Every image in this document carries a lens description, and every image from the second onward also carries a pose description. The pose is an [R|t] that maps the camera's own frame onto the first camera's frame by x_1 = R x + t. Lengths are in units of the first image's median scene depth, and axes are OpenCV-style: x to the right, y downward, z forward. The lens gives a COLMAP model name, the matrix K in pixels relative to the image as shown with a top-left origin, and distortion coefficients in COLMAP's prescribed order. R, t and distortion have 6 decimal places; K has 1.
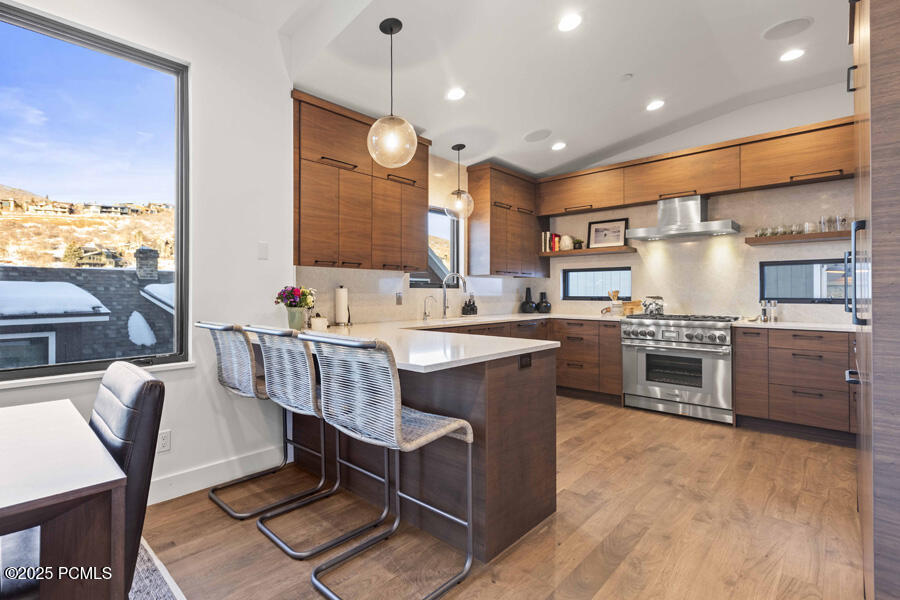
lens RADIAL K [[431.0, 0, 423.0], [0, 431.0, 288.3], [0, 0, 1]] dist [0.013471, -0.006076]
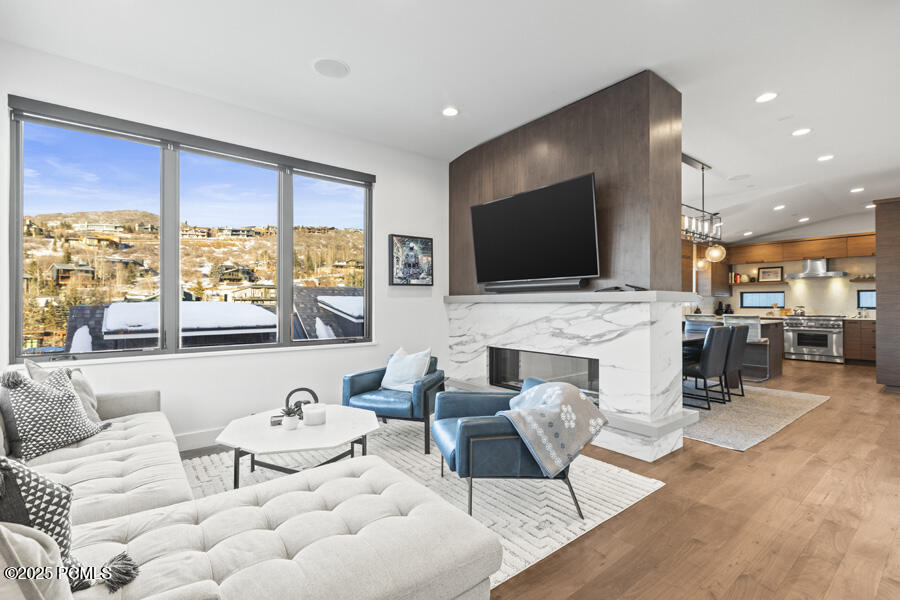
lens RADIAL K [[406.9, 0, 443.6], [0, 406.9, 299.8], [0, 0, 1]] dist [0.006752, -0.001695]
pose [[0.990447, 0.000316, -0.137896, -0.878156], [-0.000143, 0.999999, 0.001268, -0.014155], [0.137896, -0.001236, 0.990446, -1.162930]]
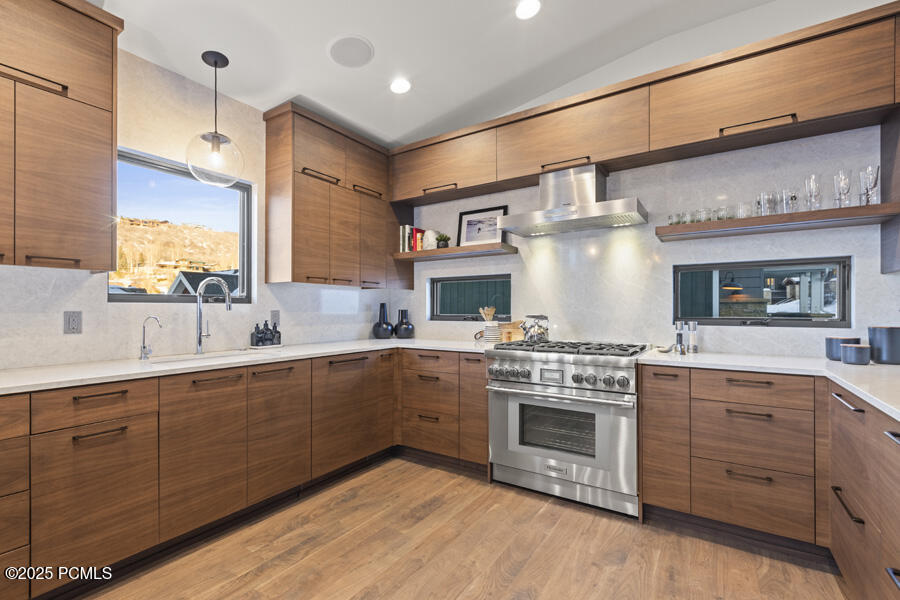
lens RADIAL K [[406.9, 0, 443.4], [0, 406.9, 307.5], [0, 0, 1]] dist [0.006752, -0.001695]
pose [[0.984559, -0.001242, 0.175051, 0.275521], [0.000418, 0.999989, 0.004741, 0.002903], [-0.175055, -0.004594, 0.984548, 0.387848]]
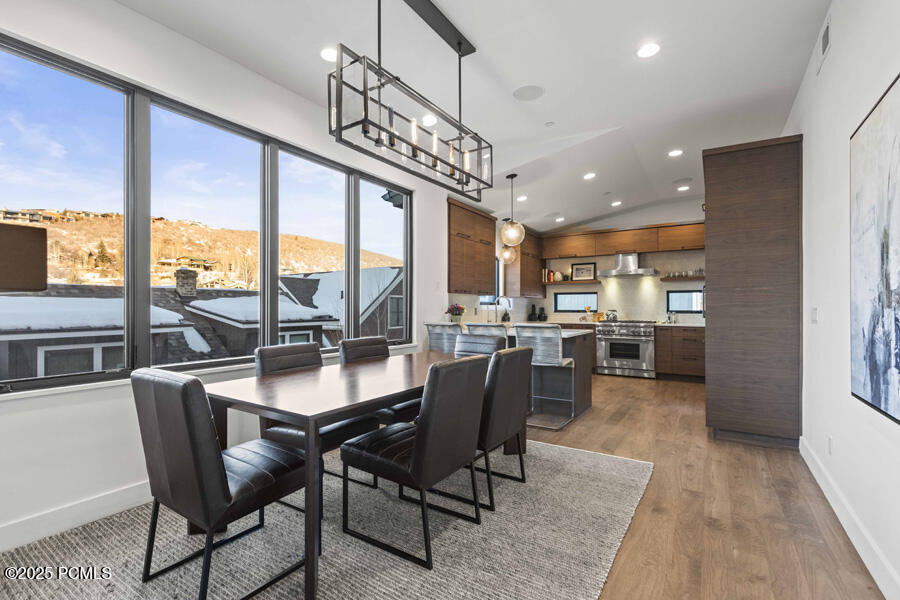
lens RADIAL K [[406.9, 0, 446.0], [0, 406.9, 303.4], [0, 0, 1]] dist [0.006752, -0.001695]
pose [[0.982370, 0.001301, 0.186944, -0.415565], [-0.001256, 0.999999, -0.000360, -0.005507], [-0.186944, 0.000119, 0.982371, -0.464949]]
